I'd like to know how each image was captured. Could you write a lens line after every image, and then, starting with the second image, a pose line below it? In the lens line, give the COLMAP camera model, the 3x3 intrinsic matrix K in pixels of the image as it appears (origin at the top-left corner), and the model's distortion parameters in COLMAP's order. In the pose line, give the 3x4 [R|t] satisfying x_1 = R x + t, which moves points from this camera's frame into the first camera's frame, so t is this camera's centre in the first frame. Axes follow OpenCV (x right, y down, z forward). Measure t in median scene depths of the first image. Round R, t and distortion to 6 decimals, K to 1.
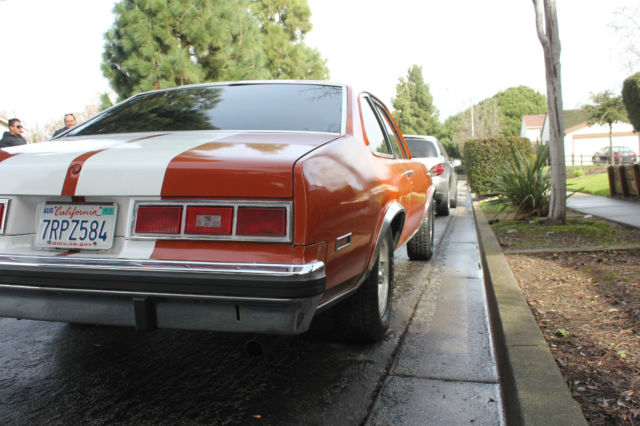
lens RADIAL K [[639.6, 0, 320.0], [0, 639.6, 213.0], [0, 0, 1]] dist [-0.086848, -0.004210]
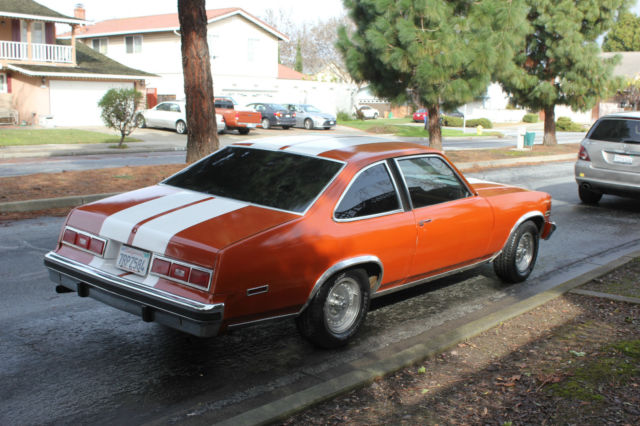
lens RADIAL K [[905.3, 0, 320.0], [0, 905.3, 213.0], [0, 0, 1]] dist [-0.023178, 0.033821]
pose [[0.904915, 0.128711, -0.405663, 1.214743], [-0.090017, 0.989492, 0.113150, -0.480999], [0.415963, -0.065875, 0.906992, -1.233950]]
